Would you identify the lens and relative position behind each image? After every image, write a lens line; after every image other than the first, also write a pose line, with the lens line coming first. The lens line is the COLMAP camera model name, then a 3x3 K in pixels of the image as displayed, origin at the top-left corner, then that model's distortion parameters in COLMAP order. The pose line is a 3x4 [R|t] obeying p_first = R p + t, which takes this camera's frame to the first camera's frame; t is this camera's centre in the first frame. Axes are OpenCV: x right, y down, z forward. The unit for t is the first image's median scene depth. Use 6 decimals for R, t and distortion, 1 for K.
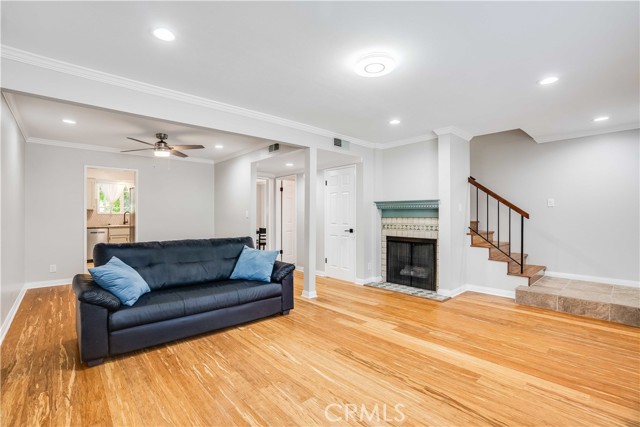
lens RADIAL K [[297.3, 0, 317.4], [0, 297.3, 215.7], [0, 0, 1]] dist [-0.013583, 0.000353]
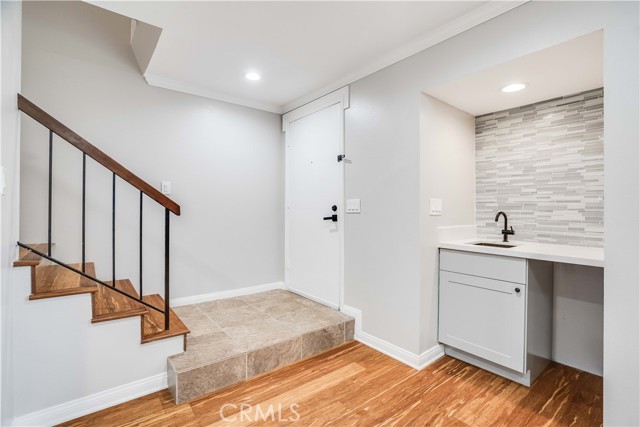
lens RADIAL K [[297.3, 0, 317.4], [0, 297.3, 209.4], [0, 0, 1]] dist [-0.013583, 0.000353]
pose [[0.063844, -0.004177, 0.997951, 0.225794], [-0.009916, 0.999939, 0.004820, -0.005142], [-0.997911, -0.010203, 0.063799, 0.721471]]
